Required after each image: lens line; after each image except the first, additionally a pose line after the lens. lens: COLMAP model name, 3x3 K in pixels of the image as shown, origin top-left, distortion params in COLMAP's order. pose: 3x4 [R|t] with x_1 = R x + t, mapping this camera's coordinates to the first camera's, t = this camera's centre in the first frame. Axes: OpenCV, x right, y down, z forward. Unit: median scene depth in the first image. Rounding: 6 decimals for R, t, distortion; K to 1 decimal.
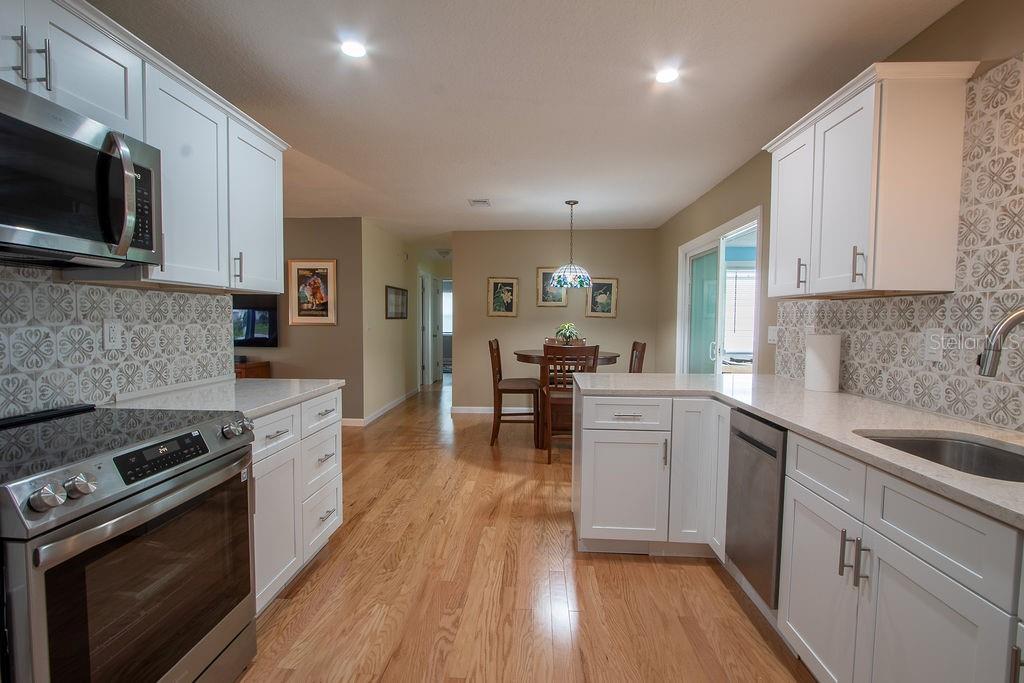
lens RADIAL K [[475.1, 0, 510.8], [0, 475.1, 343.2], [0, 0, 1]] dist [-0.017788, 0.002833]
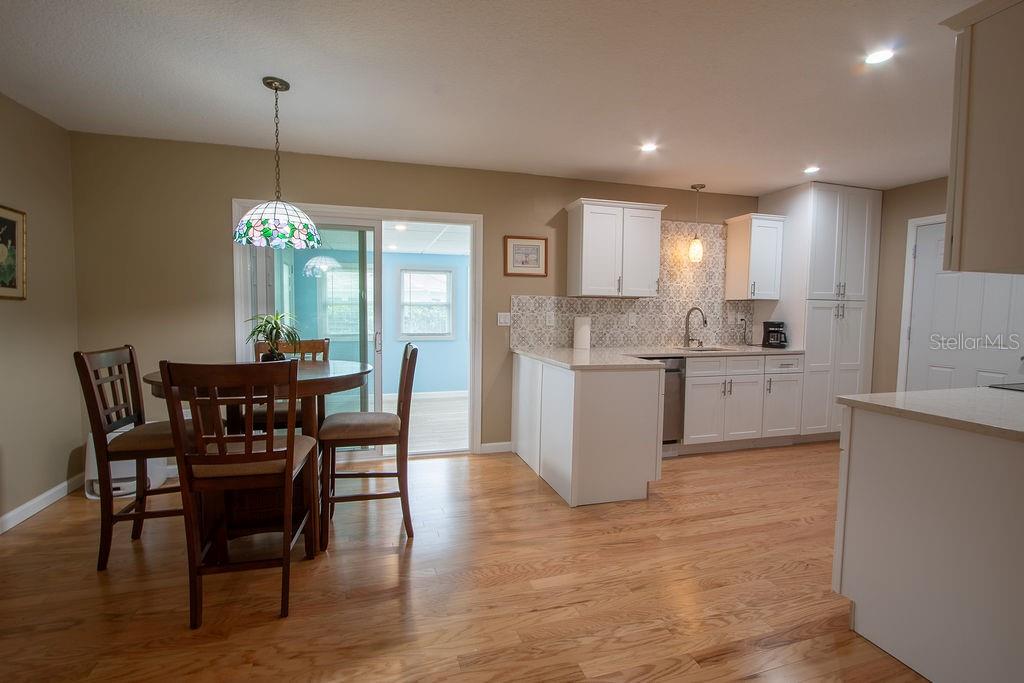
lens RADIAL K [[475.1, 0, 510.8], [0, 475.1, 343.2], [0, 0, 1]] dist [-0.017788, 0.002833]
pose [[-0.342878, -0.073829, 0.936474, -1.149558], [0.035926, 0.995147, 0.091609, -0.116649], [-0.938693, 0.065054, -0.338561, 2.311327]]
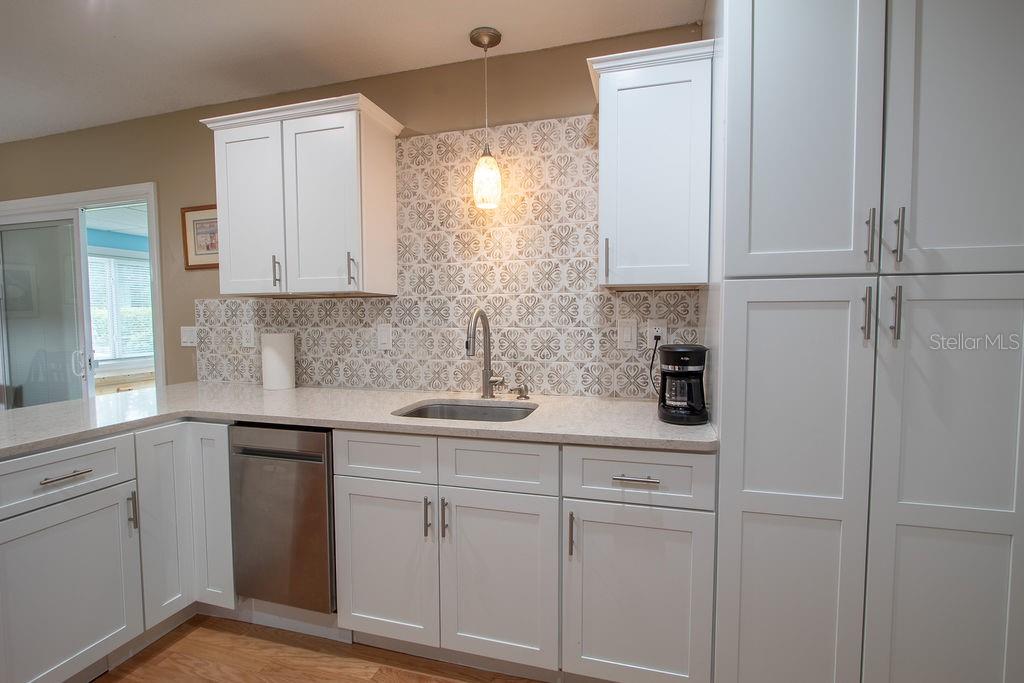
lens RADIAL K [[475.1, 0, 510.8], [0, 475.1, 343.2], [0, 0, 1]] dist [-0.017788, 0.002833]
pose [[0.225257, -0.065004, 0.972128, -0.259221], [0.058951, 0.996853, 0.052997, -0.025974], [-0.972514, 0.045370, 0.228380, 0.352528]]
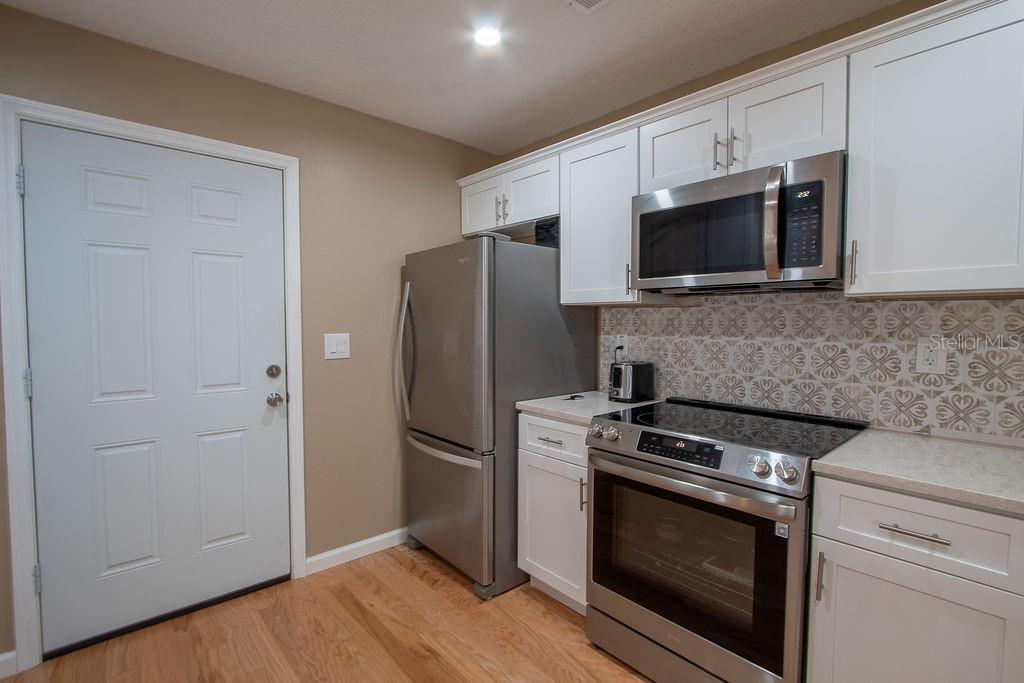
lens RADIAL K [[475.1, 0, 510.8], [0, 475.1, 343.2], [0, 0, 1]] dist [-0.017788, 0.002833]
pose [[-0.709653, 0.027038, -0.704032, 0.285770], [-0.040628, 0.996030, 0.079204, -0.075963], [0.703379, 0.084810, -0.705737, 1.032729]]
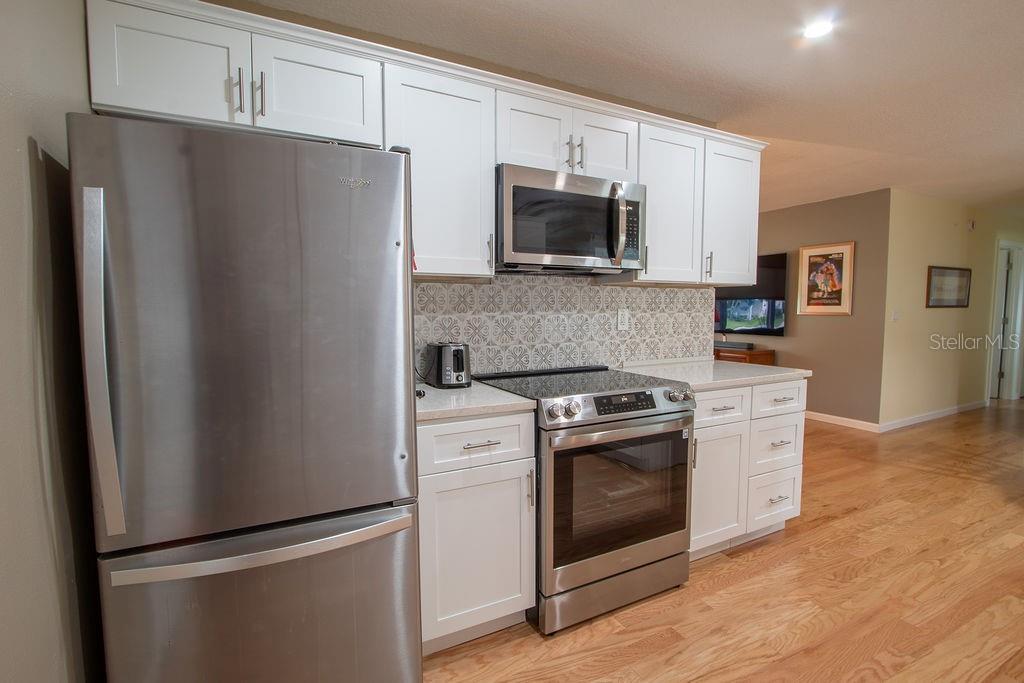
lens RADIAL K [[475.1, 0, 510.8], [0, 475.1, 343.2], [0, 0, 1]] dist [-0.017788, 0.002833]
pose [[0.507263, 0.055883, -0.859977, 0.222298], [-0.037642, 0.998380, 0.042674, 0.003925], [0.860969, 0.010724, 0.508545, -0.030613]]
